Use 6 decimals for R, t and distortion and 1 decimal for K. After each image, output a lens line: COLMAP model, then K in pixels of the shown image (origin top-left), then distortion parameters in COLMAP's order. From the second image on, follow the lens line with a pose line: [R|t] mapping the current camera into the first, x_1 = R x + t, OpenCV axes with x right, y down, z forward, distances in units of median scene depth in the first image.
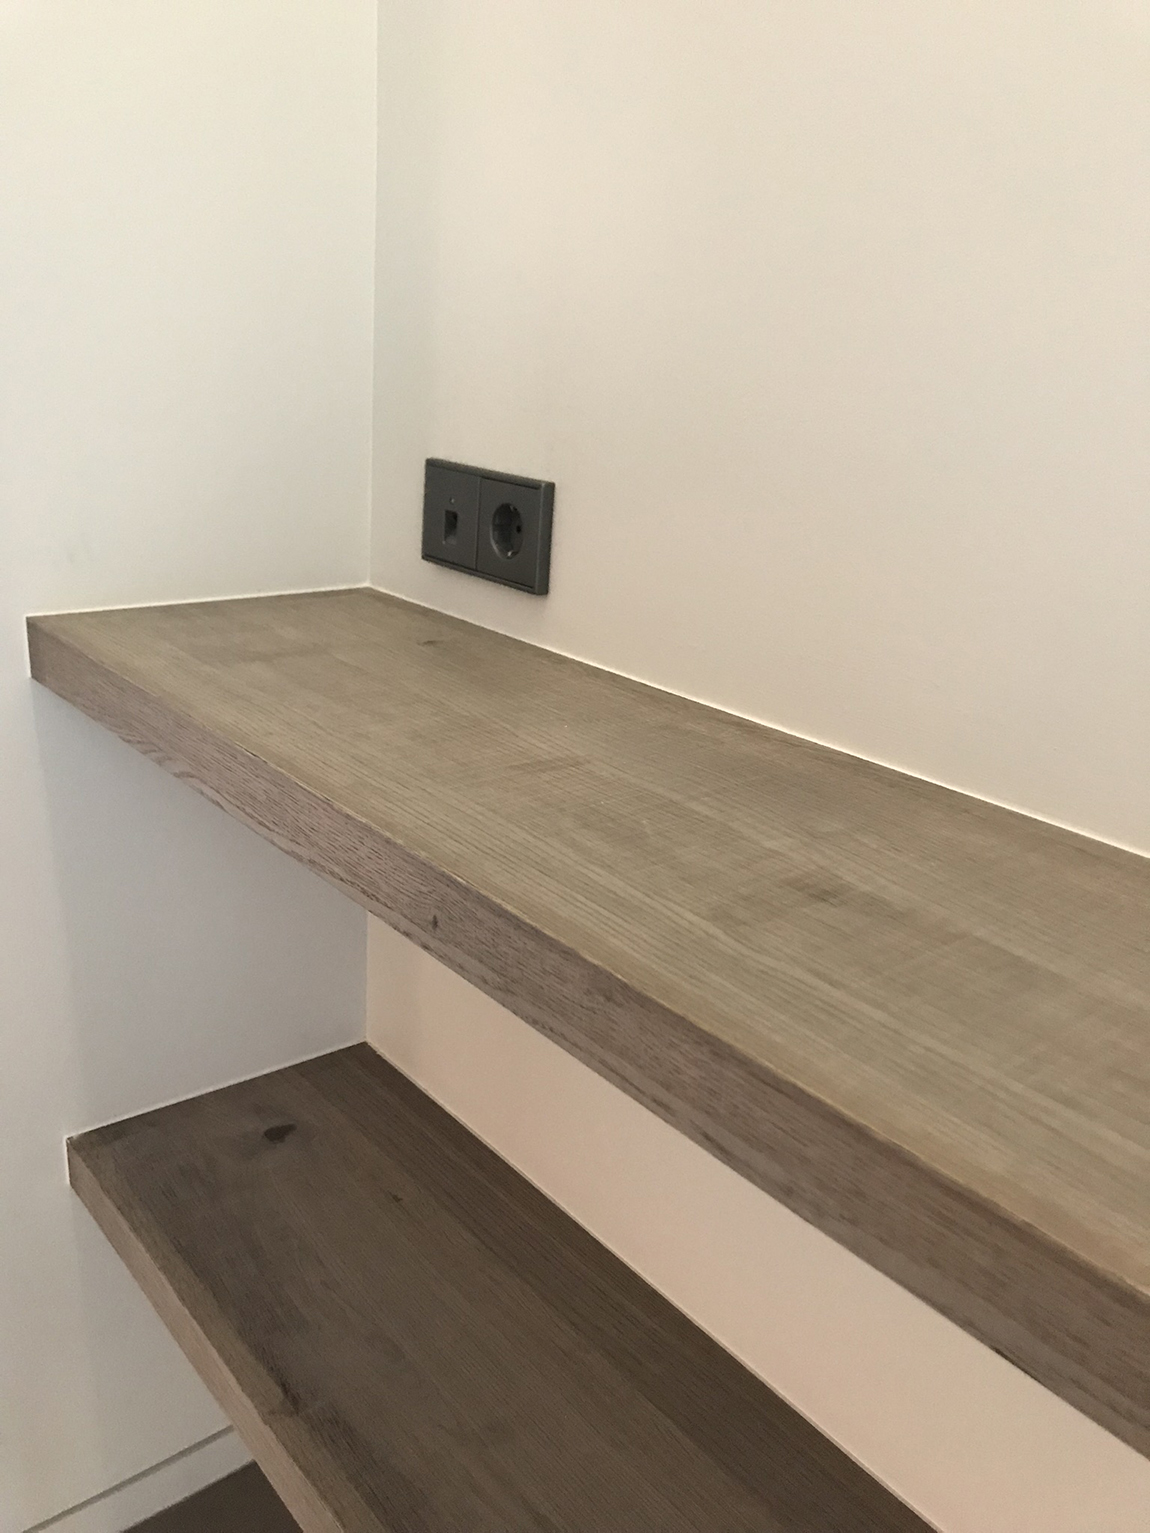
lens RADIAL K [[1250.4, 0, 575.0], [0, 1250.4, 766.5], [0, 0, 1]] dist [0.006283, -0.002297]
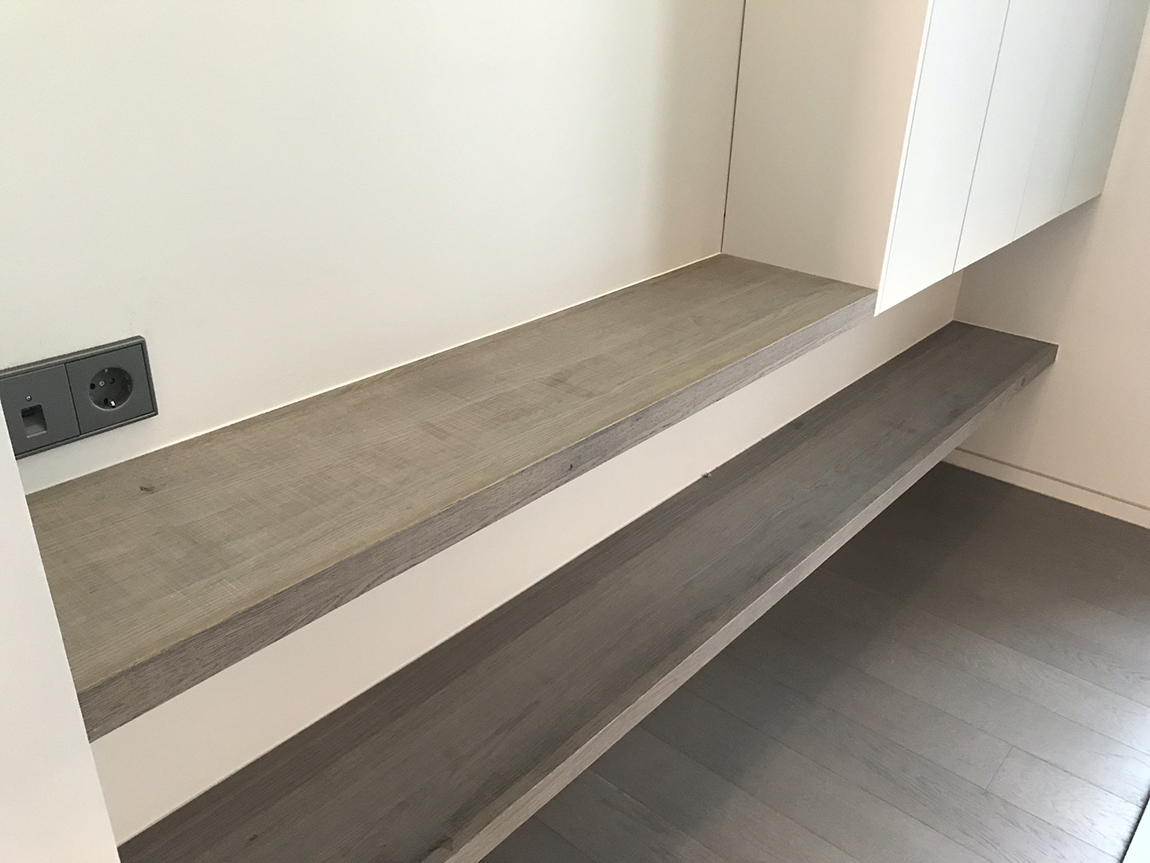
lens RADIAL K [[957.1, 0, 575.0], [0, 957.1, 431.5], [0, 0, 1]] dist [0.000052, -0.000555]
pose [[-0.162190, -0.497401, 0.852224, -1.465122], [0.277123, 0.805941, 0.523128, -0.795135], [-0.947047, 0.321017, 0.007125, 0.836898]]
